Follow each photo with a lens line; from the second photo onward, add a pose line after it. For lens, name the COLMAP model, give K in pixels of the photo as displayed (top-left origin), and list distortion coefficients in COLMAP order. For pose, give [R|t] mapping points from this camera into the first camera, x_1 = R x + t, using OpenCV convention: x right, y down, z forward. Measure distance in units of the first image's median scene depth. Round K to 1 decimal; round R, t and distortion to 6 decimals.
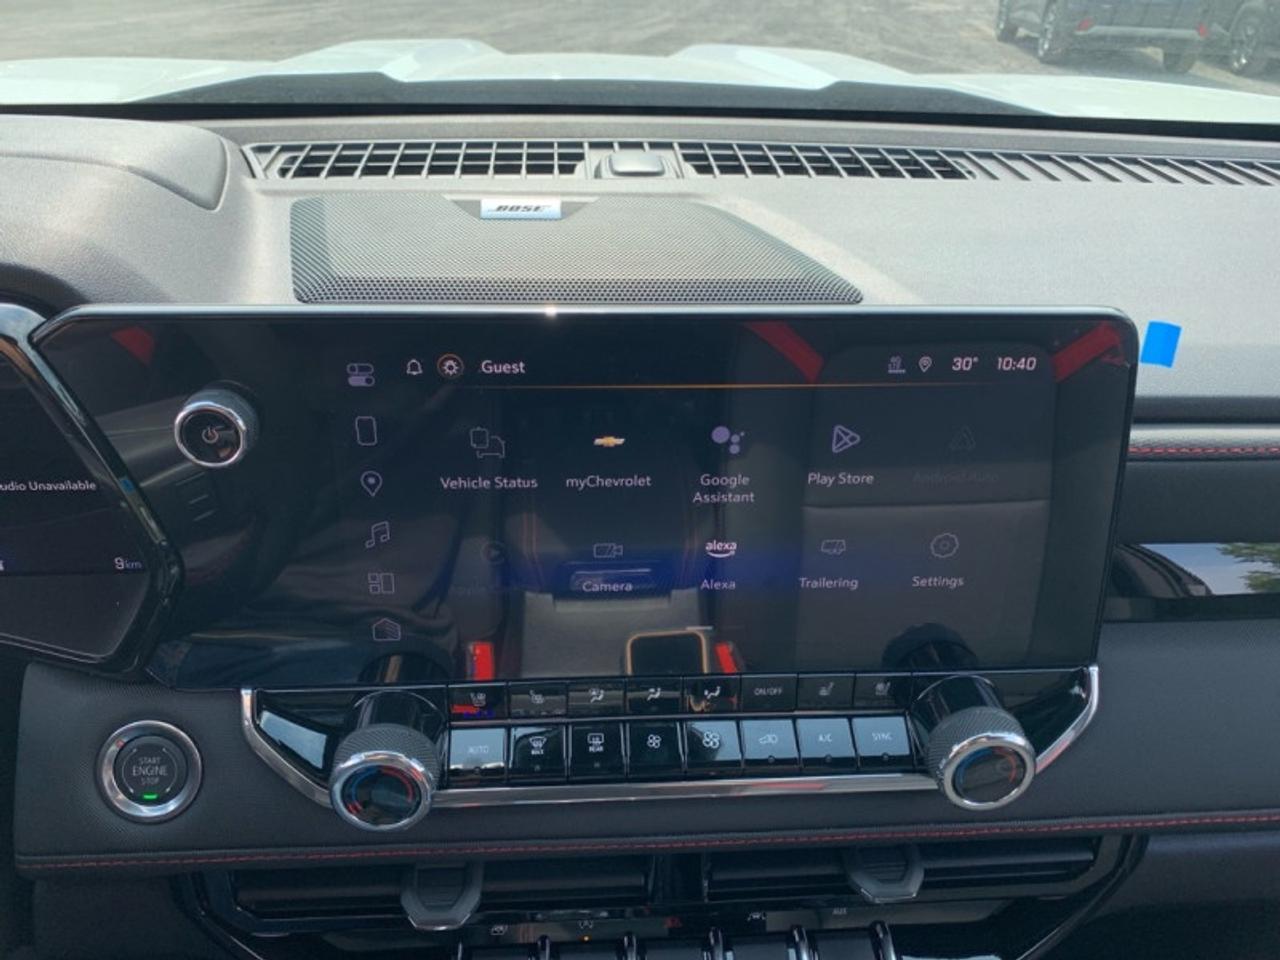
lens RADIAL K [[989.4, 0, 637.4], [0, 989.4, 478.9], [0, 0, 1]] dist [-0.012429, 0.002771]
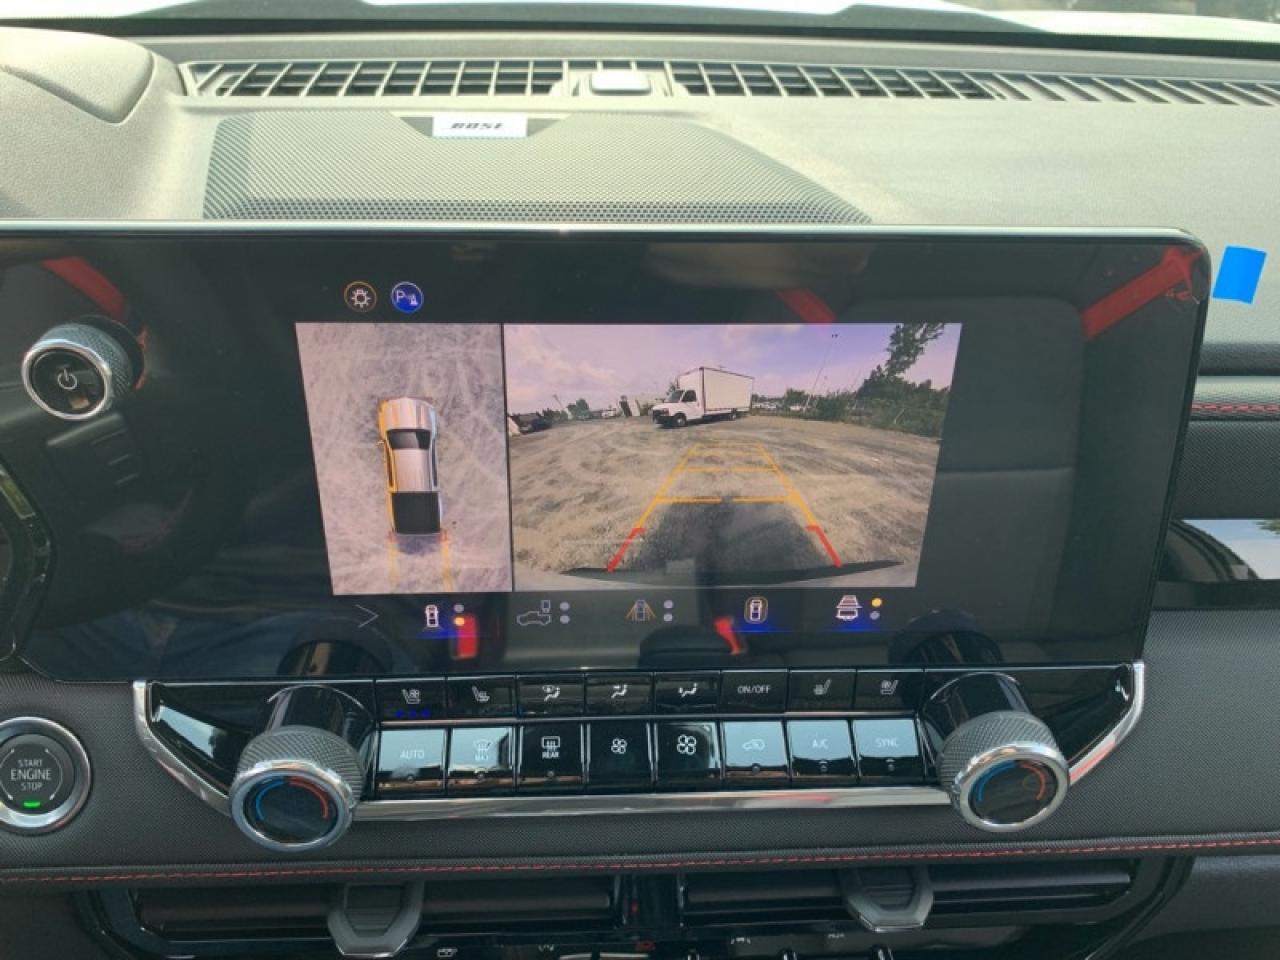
lens RADIAL K [[989.4, 0, 634.8], [0, 989.4, 488.6], [0, 0, 1]] dist [-0.012429, 0.002771]
pose [[0.999847, 0.007317, -0.015885, 0.040856], [-0.006629, 0.999054, 0.042978, 0.006166], [0.016185, -0.042866, 0.998950, 0.151053]]
